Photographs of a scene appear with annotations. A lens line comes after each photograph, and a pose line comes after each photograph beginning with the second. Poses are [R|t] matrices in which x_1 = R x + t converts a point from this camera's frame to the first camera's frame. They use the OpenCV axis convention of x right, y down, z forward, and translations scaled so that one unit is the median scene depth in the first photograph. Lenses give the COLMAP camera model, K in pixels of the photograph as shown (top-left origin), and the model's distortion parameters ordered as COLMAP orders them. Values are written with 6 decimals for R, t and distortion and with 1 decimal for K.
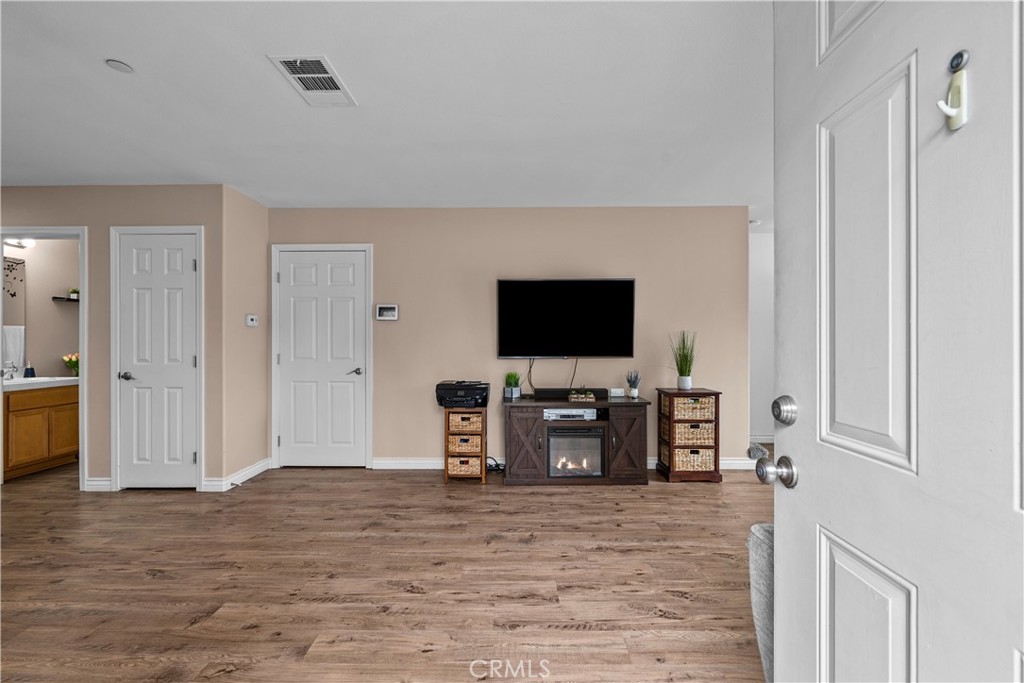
lens RADIAL K [[431.1, 0, 506.7], [0, 431.1, 342.0], [0, 0, 1]] dist [-0.001156, 0.000072]
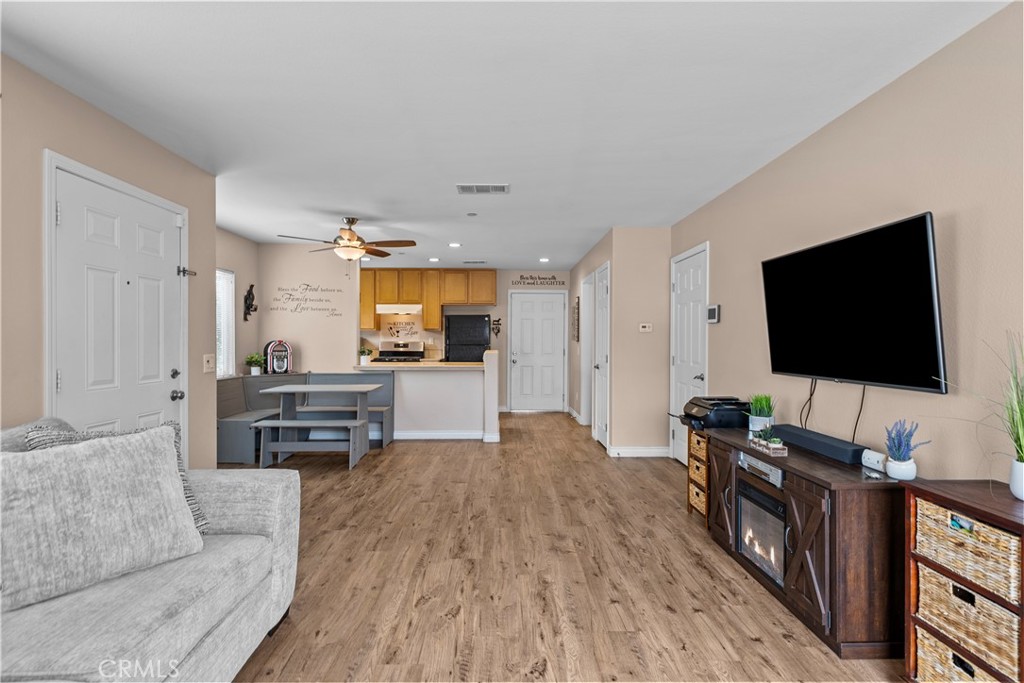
lens RADIAL K [[504.0, 0, 508.3], [0, 504.0, 341.8], [0, 0, 1]] dist [0.003122, 0.000109]
pose [[0.024501, 0.007065, -0.999675, 0.889567], [-0.000936, 0.999975, 0.007044, -0.021365], [0.999699, 0.000763, 0.024507, 0.632119]]
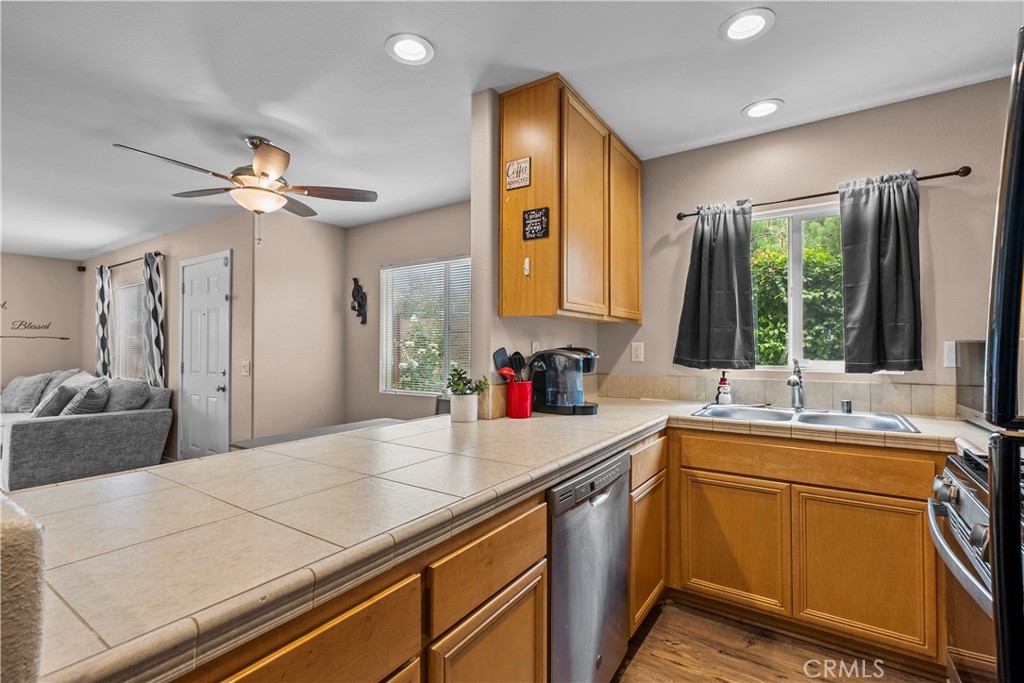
lens RADIAL K [[466.7, 0, 506.9], [0, 466.7, 341.5], [0, 0, 1]] dist [0.002701, 0.000191]
pose [[-0.827595, 0.009950, 0.561237, -1.339216], [0.001774, 0.999884, -0.015111, -0.016479], [-0.561323, -0.011510, -0.827517, 0.624507]]
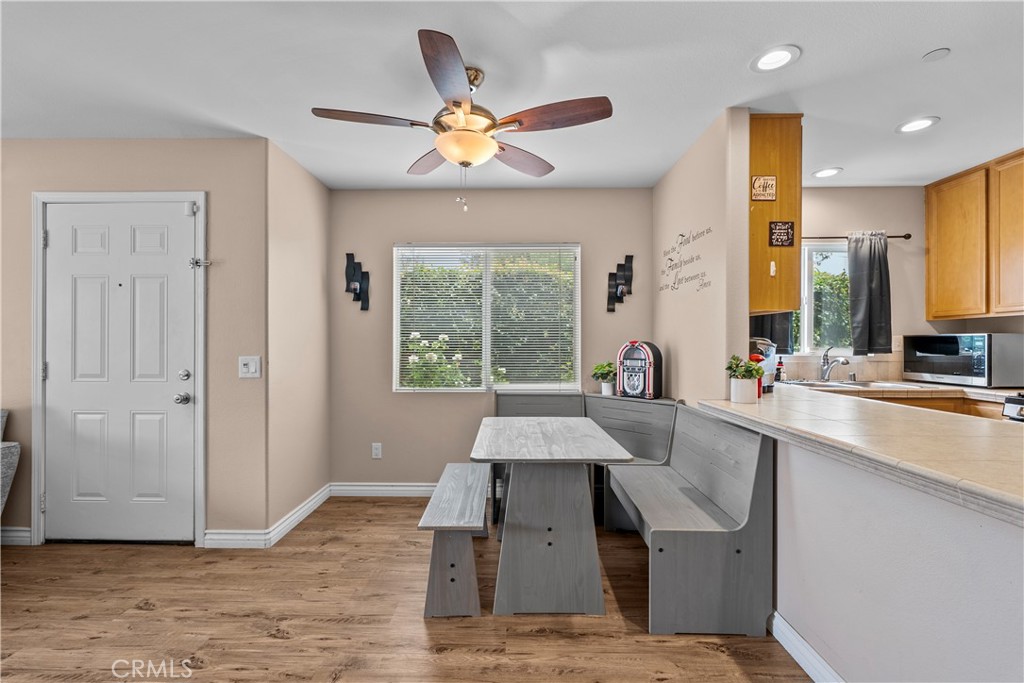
lens RADIAL K [[457.3, 0, 507.3], [0, 457.3, 342.1], [0, 0, 1]] dist [0.002176, -0.000031]
pose [[-0.999934, 0.001777, 0.011339, -0.622487], [0.001735, 0.999991, -0.003744, -0.008237], [-0.011345, -0.003724, -0.999929, 0.817692]]
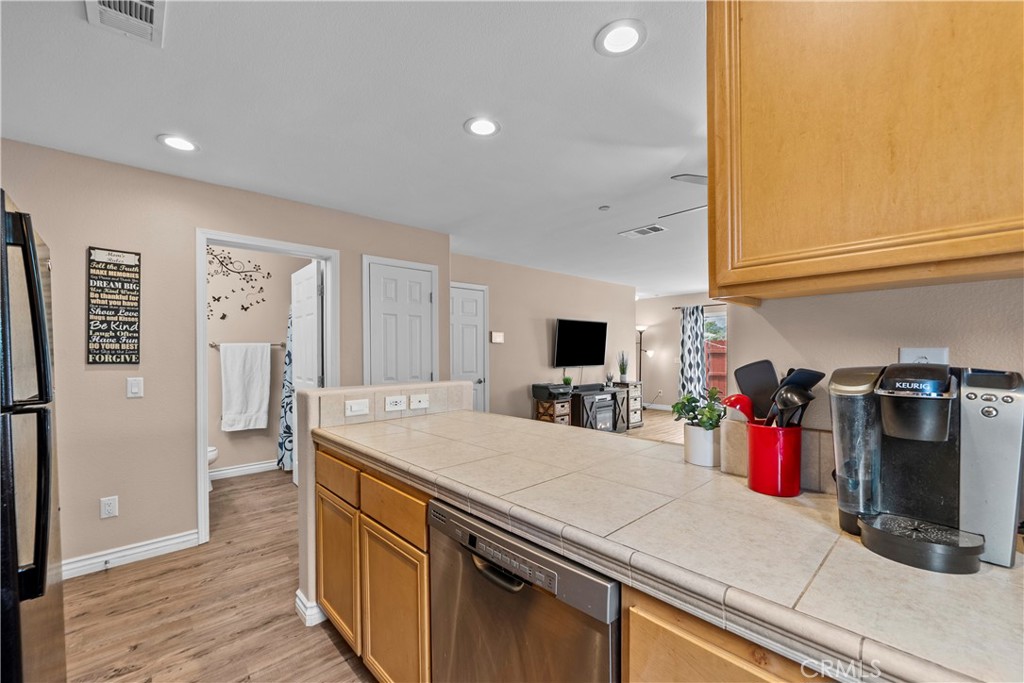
lens RADIAL K [[418.0, 0, 506.1], [0, 418.0, 356.9], [0, 0, 1]] dist [-0.000845, -0.000174]
pose [[0.734978, -0.010535, 0.678009, -1.346363], [0.003837, 0.999928, 0.011377, -0.024770], [-0.678080, -0.005760, 0.734965, -0.001268]]
